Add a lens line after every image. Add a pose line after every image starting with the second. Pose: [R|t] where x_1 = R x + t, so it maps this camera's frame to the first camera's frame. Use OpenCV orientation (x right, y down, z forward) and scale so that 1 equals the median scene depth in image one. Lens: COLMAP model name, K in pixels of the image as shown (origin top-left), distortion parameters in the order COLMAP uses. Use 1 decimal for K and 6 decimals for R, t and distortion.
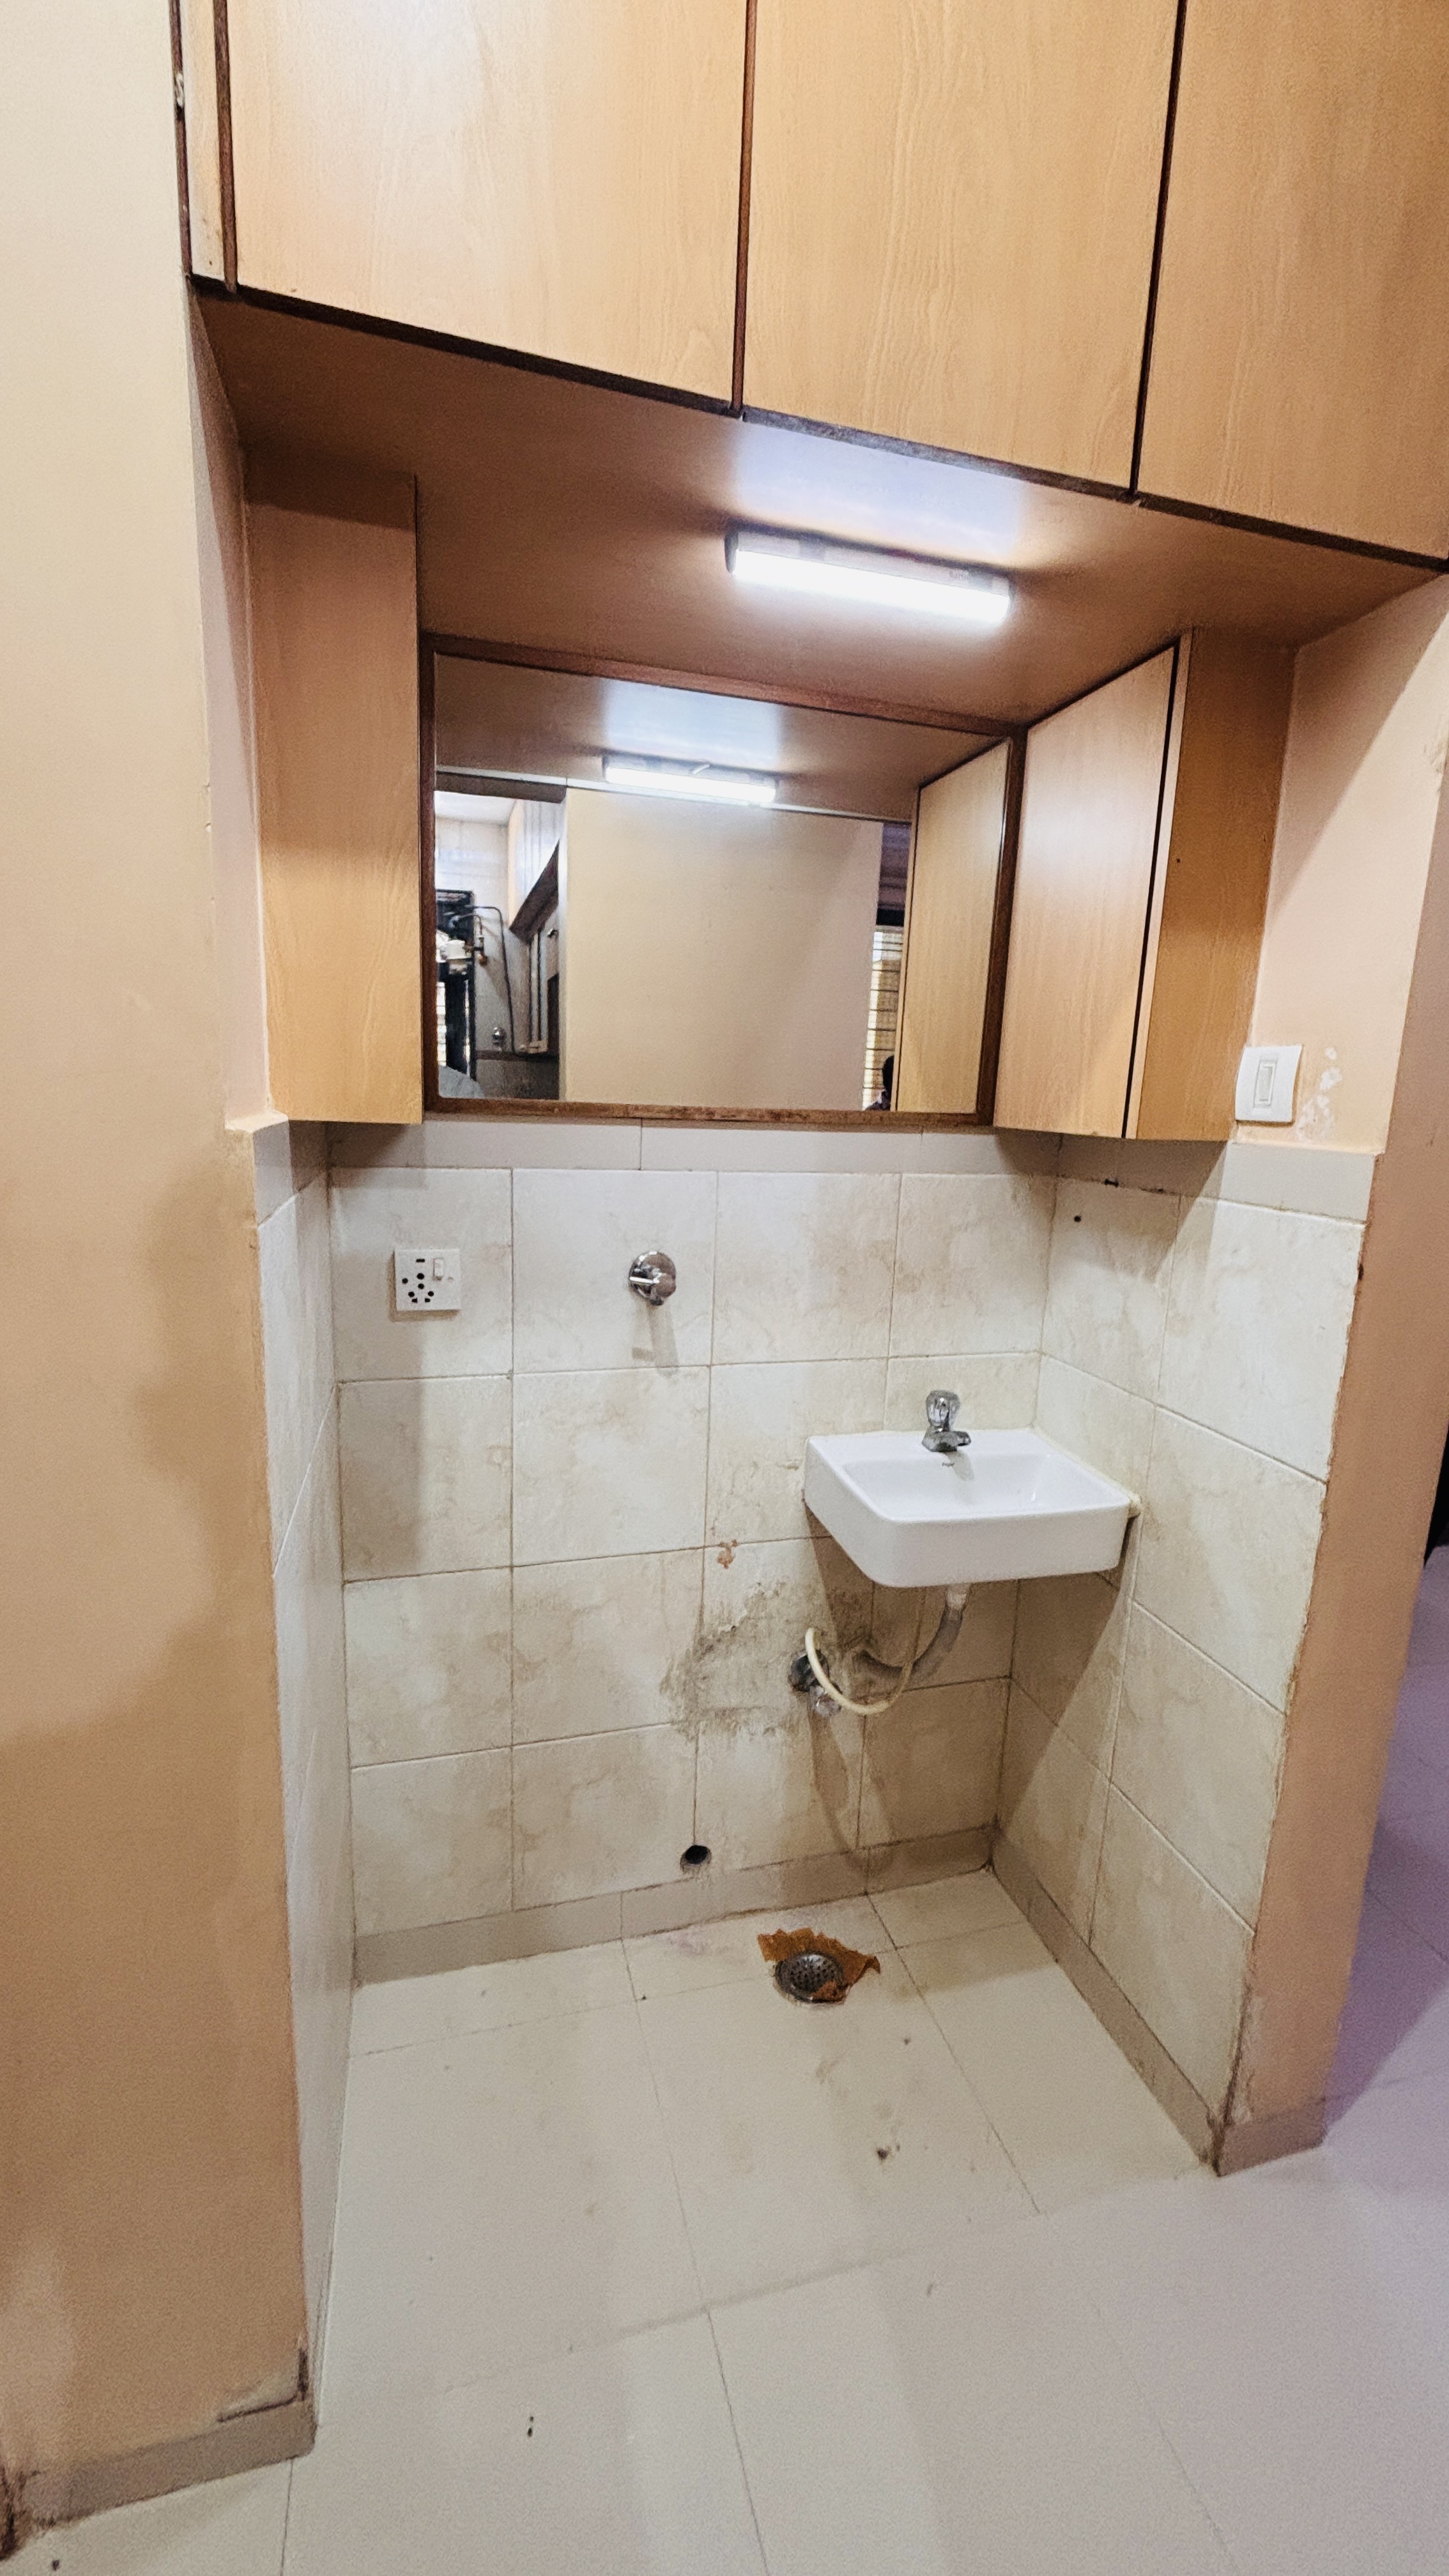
lens RADIAL K [[1037.5, 0, 732.0], [0, 1037.5, 1272.7], [0, 0, 1]] dist [-0.001792, -0.000295]
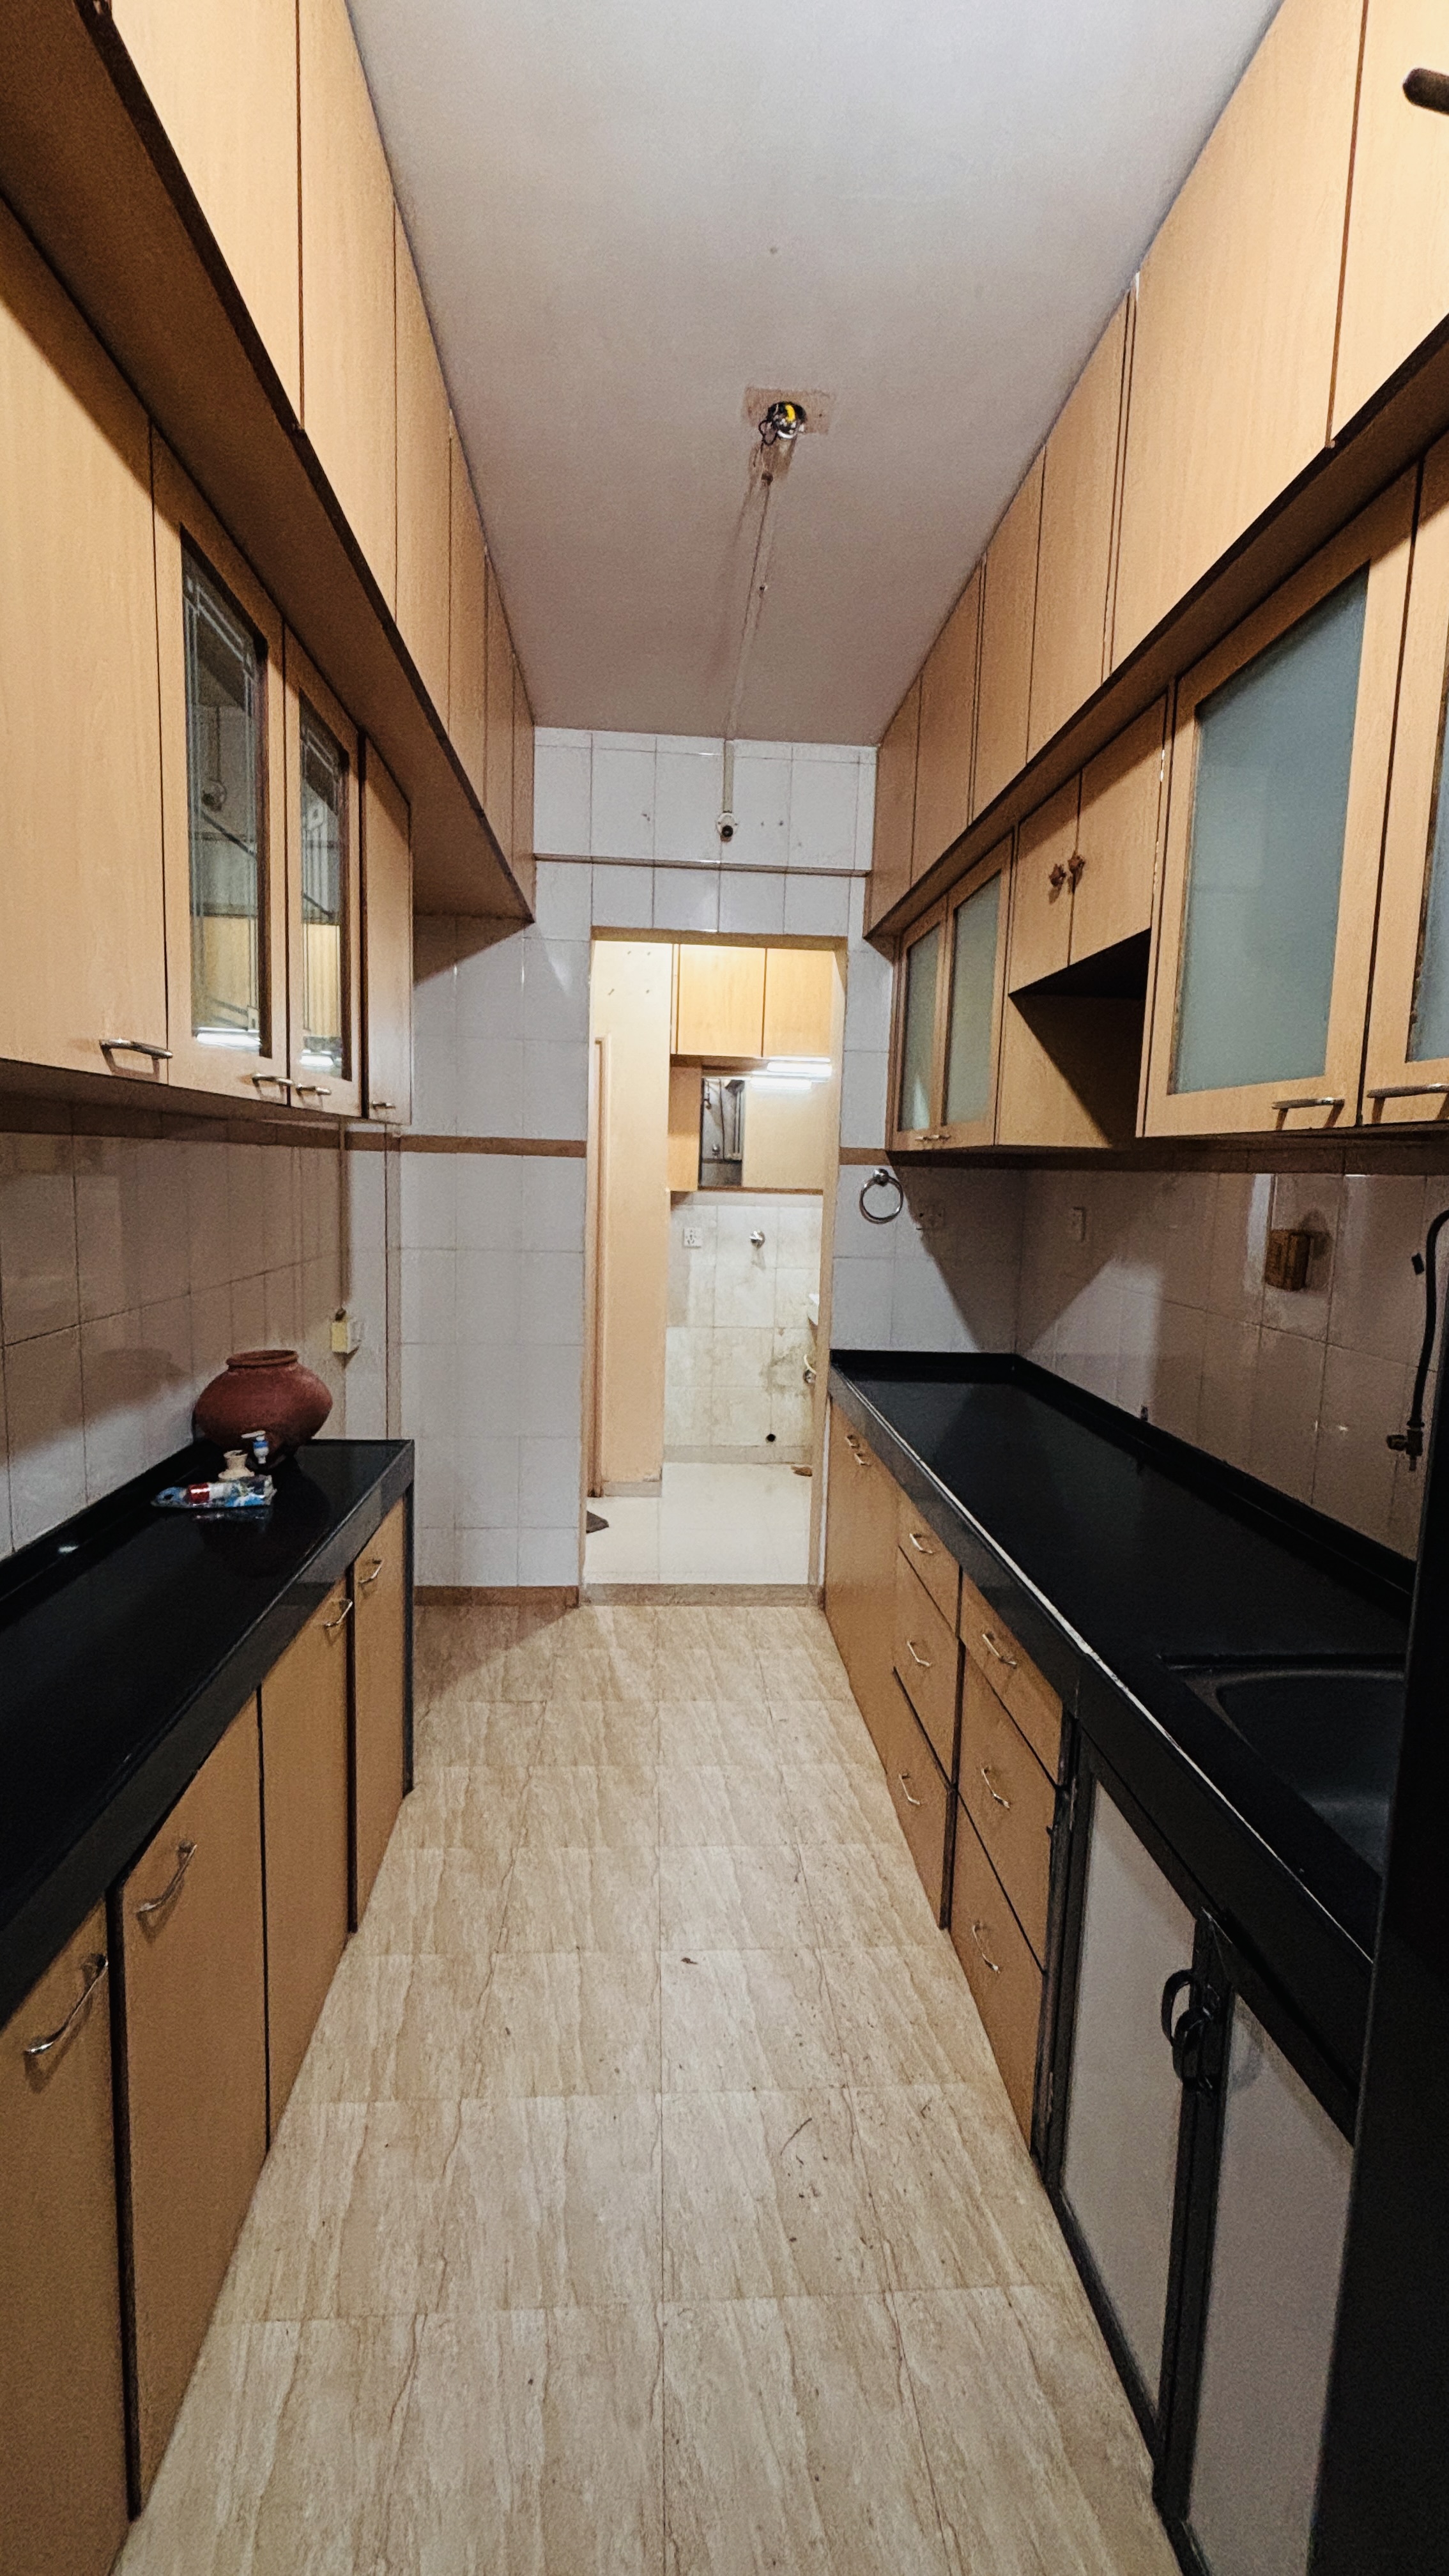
lens RADIAL K [[1037.5, 0, 722.3], [0, 1037.5, 1277.7], [0, 0, 1]] dist [-0.001792, -0.000295]
pose [[0.977376, 0.015798, -0.210919, 0.482375], [-0.031190, 0.997070, -0.069849, 0.341236], [0.209197, 0.074848, 0.975005, -2.108421]]
